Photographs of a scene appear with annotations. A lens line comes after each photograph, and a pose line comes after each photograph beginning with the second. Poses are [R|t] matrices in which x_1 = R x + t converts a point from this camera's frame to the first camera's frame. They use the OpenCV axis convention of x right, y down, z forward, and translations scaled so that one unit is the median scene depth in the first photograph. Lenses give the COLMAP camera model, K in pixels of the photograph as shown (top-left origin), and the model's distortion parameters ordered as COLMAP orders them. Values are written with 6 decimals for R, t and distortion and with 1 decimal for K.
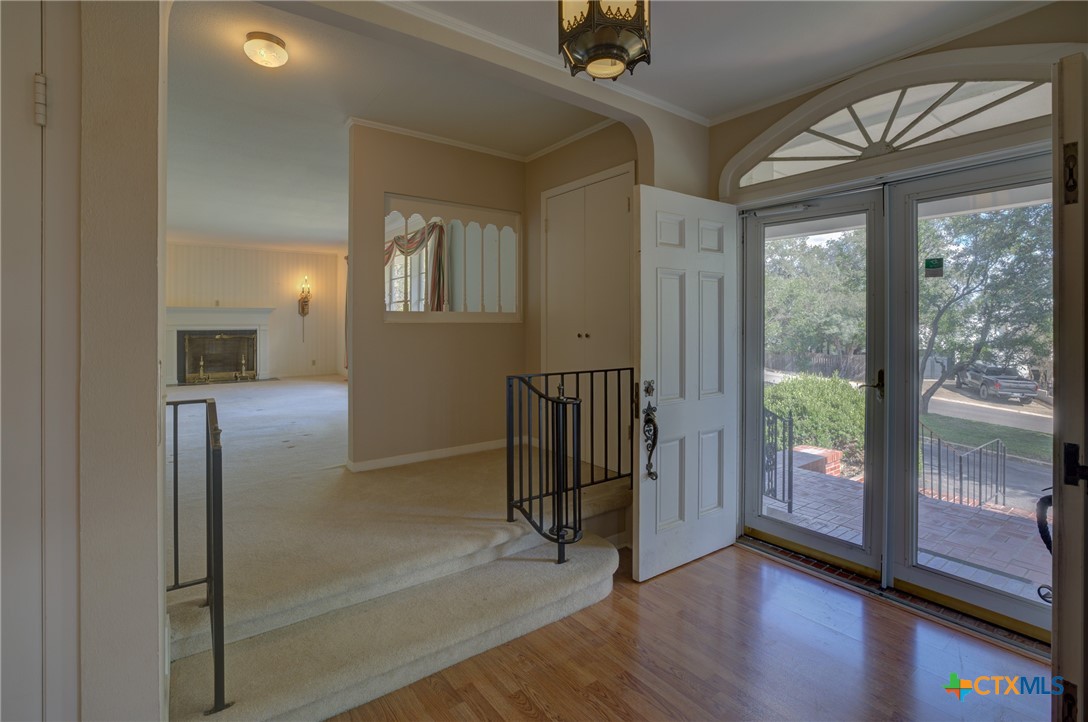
lens RADIAL K [[481.0, 0, 538.8], [0, 481.0, 323.7], [0, 0, 1]] dist [-0.048396, 0.017165]
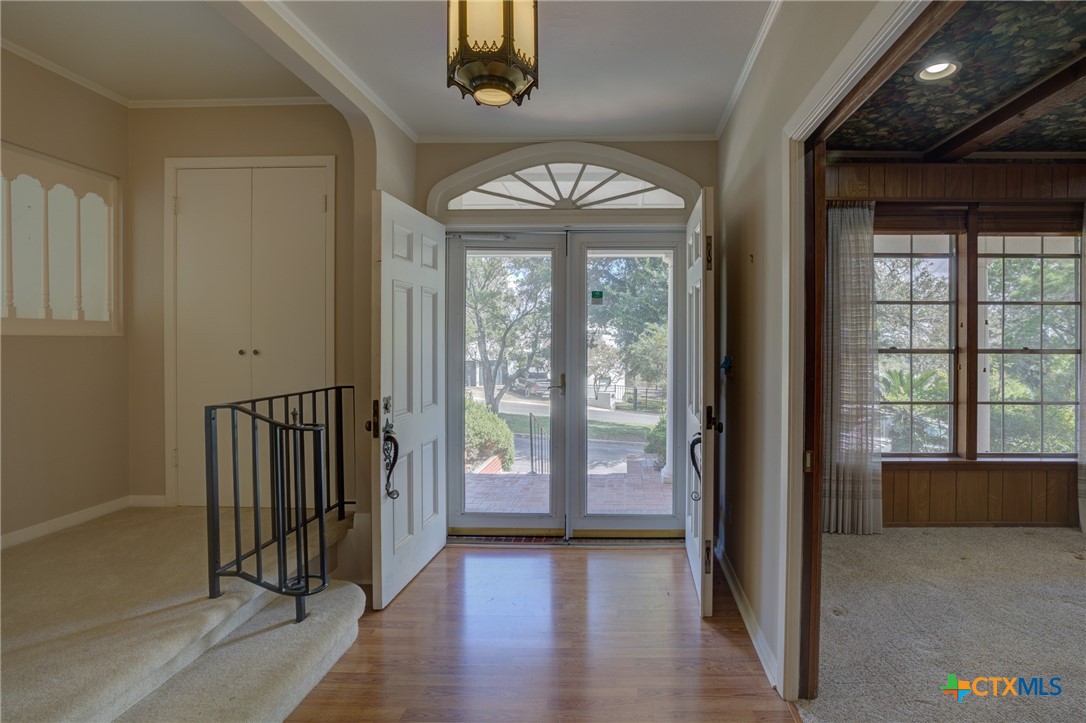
lens RADIAL K [[498.5, 0, 583.5], [0, 498.5, 342.2], [0, 0, 1]] dist [-0.050536, 0.016858]
pose [[0.652734, -0.003422, 0.757580, -0.262460], [-0.002835, 0.999972, 0.006959, 0.001366], [-0.757582, -0.006690, 0.652706, 0.057168]]
